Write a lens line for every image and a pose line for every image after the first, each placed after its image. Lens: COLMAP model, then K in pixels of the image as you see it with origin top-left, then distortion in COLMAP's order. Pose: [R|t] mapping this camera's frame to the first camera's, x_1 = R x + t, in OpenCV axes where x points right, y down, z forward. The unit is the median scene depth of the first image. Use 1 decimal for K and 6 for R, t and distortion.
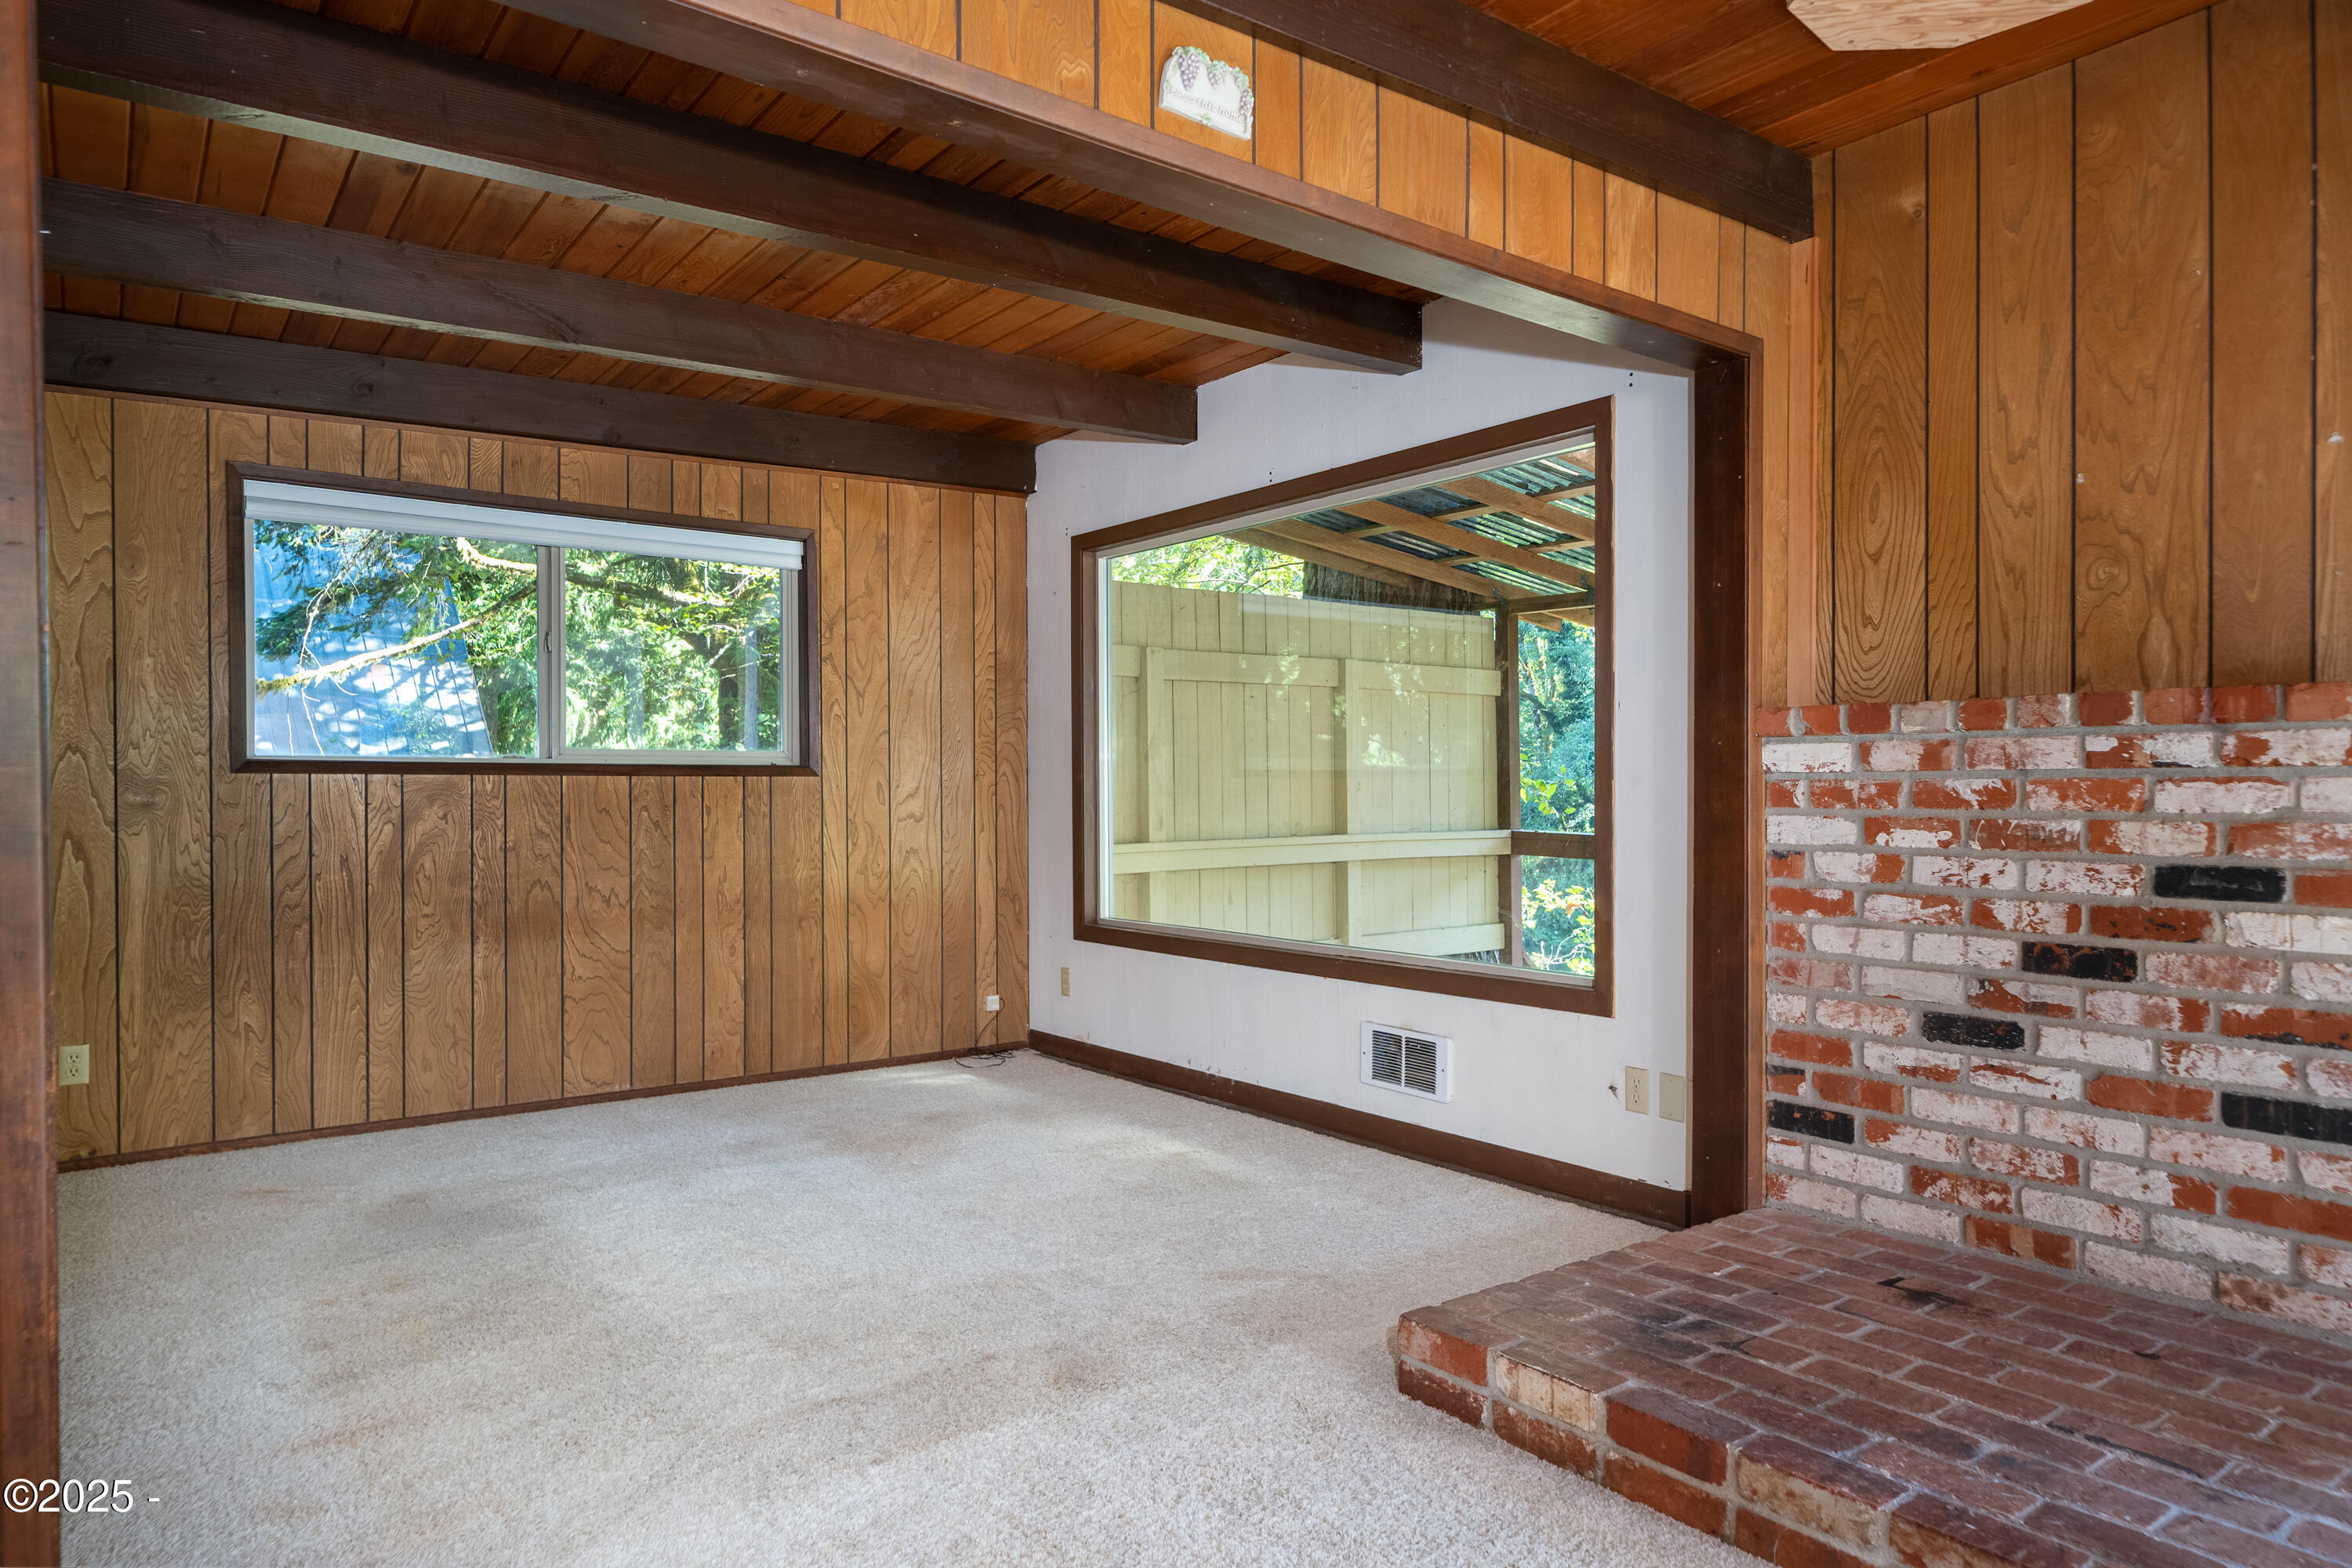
lens RADIAL K [[1432.2, 0, 1178.7], [0, 1432.2, 792.9], [0, 0, 1]] dist [0.001474, 0.000183]
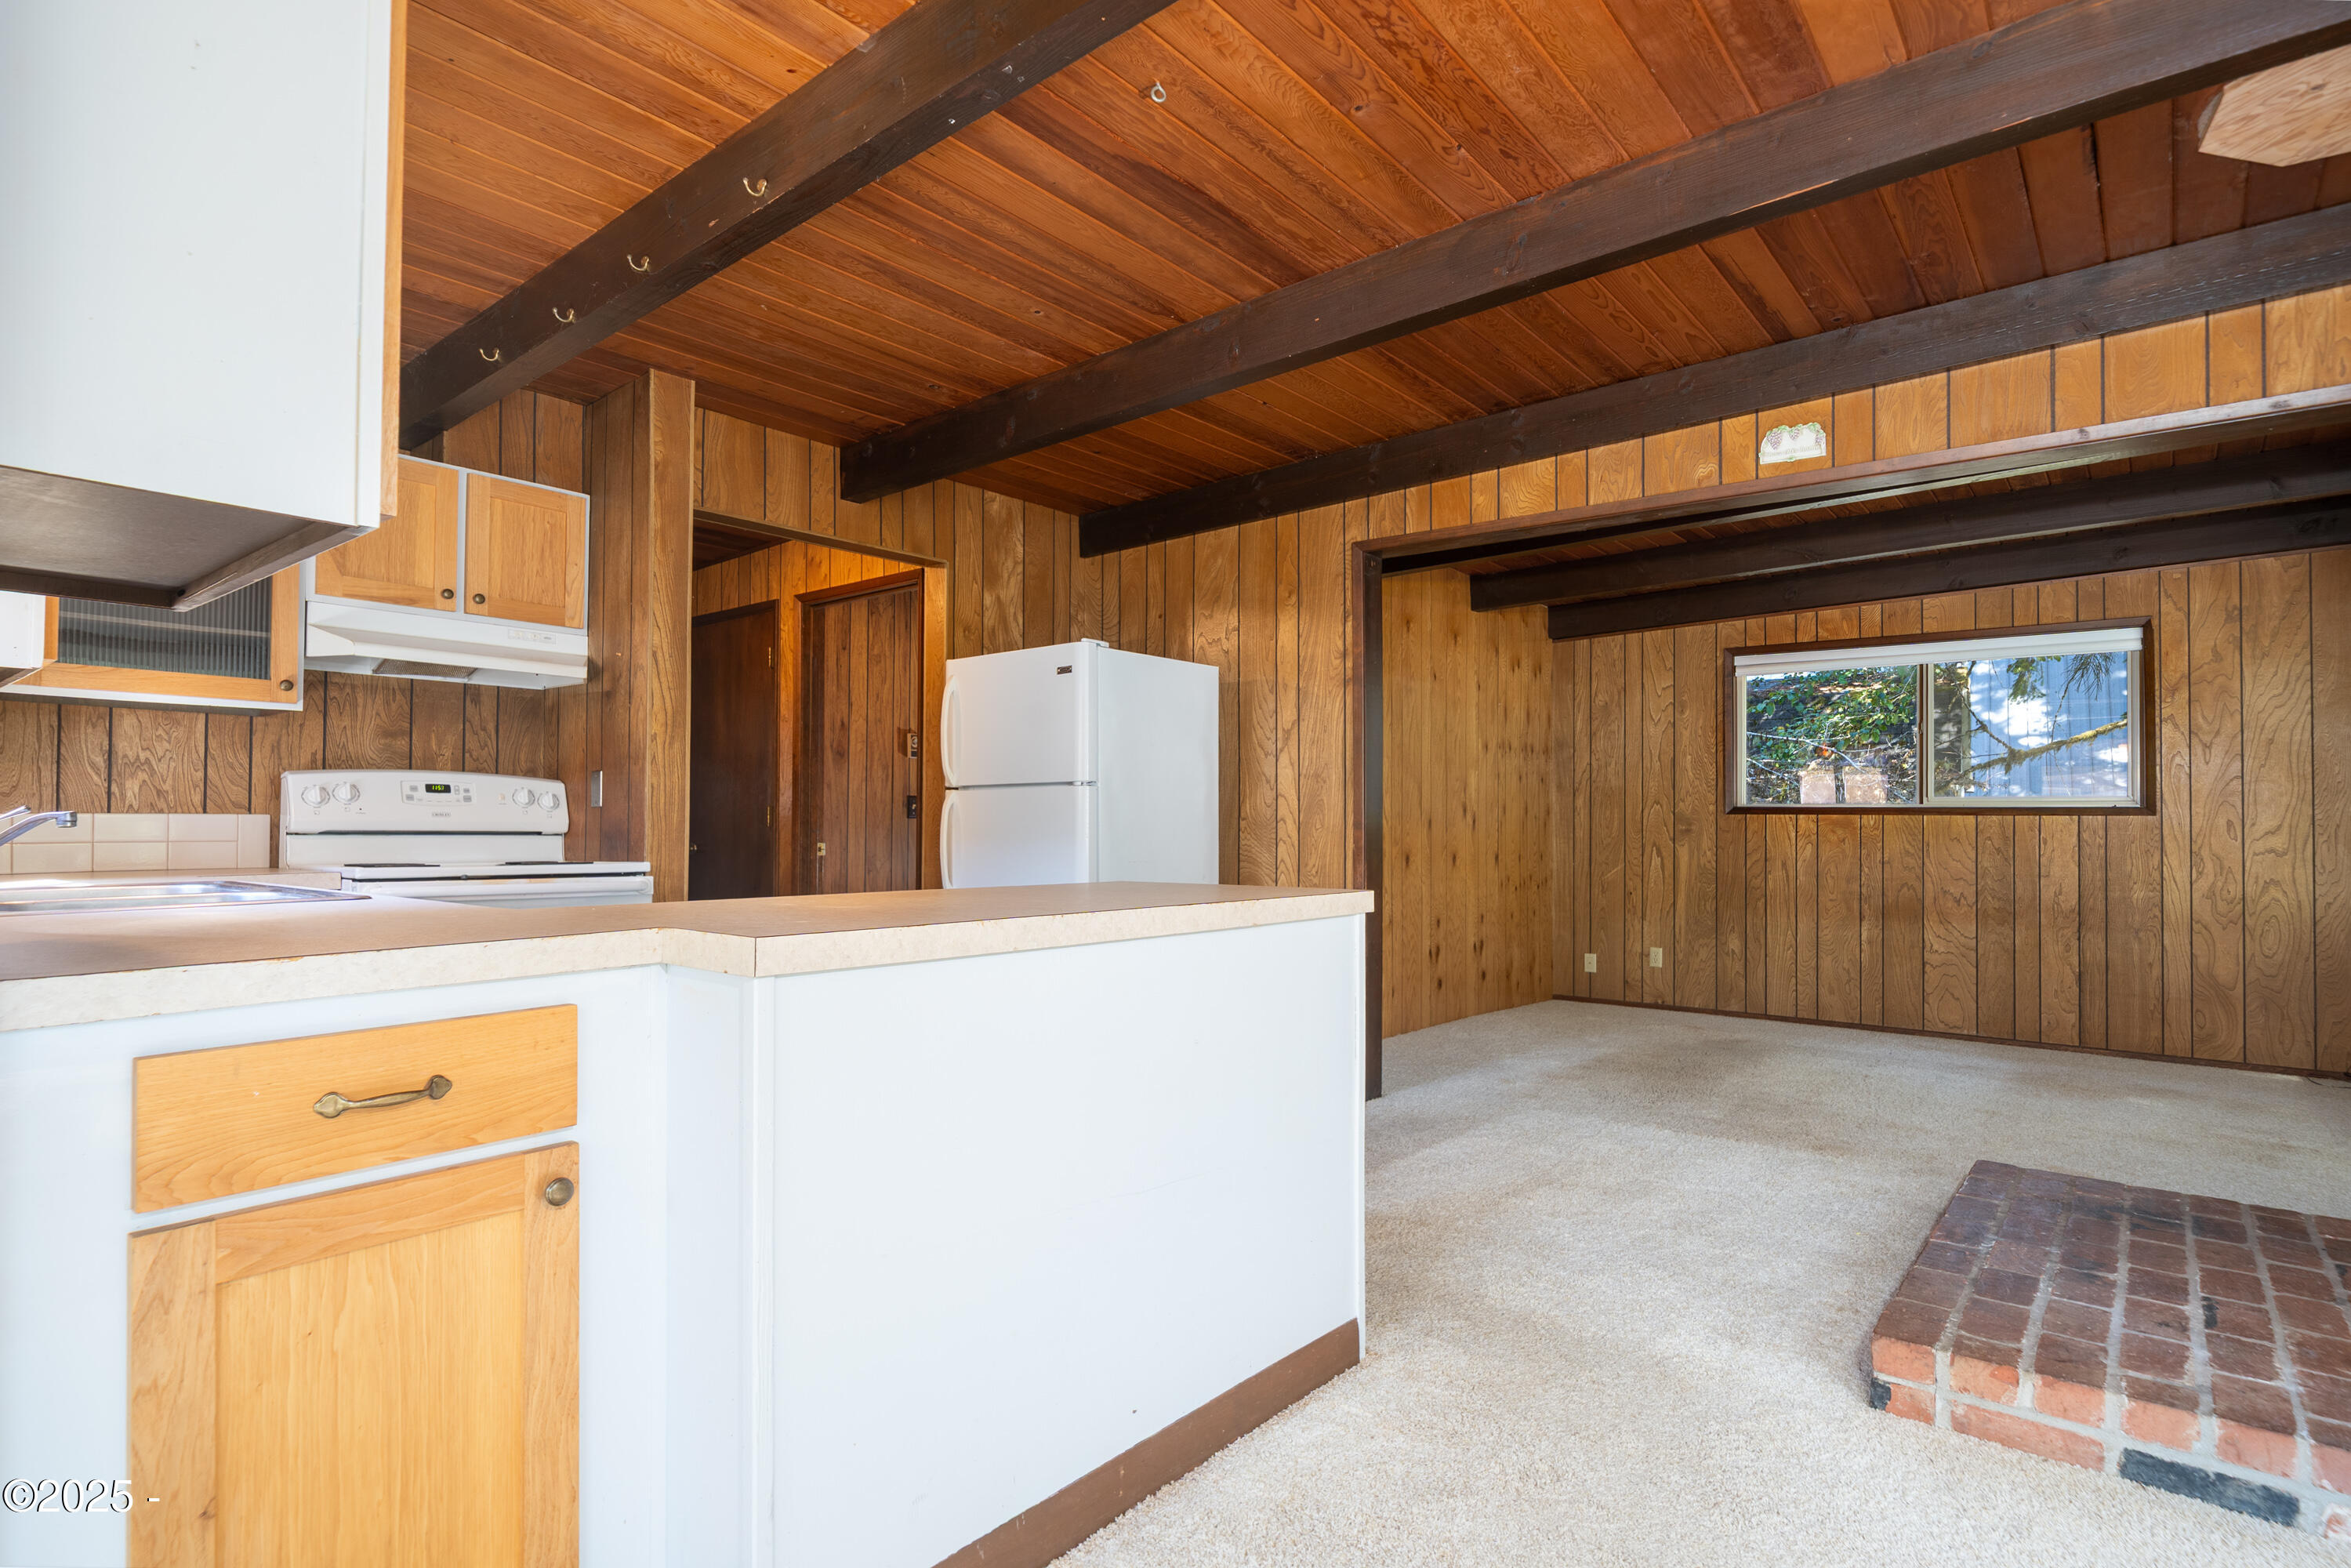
lens RADIAL K [[1194.5, 0, 1174.6], [0, 1194.5, 800.7], [0, 0, 1]] dist [-0.002293, 0.000359]
pose [[0.244787, -0.018351, -0.969403, 0.576322], [-0.014972, 0.999630, -0.022704, 0.012451], [0.969461, 0.020072, 0.244421, -0.070770]]
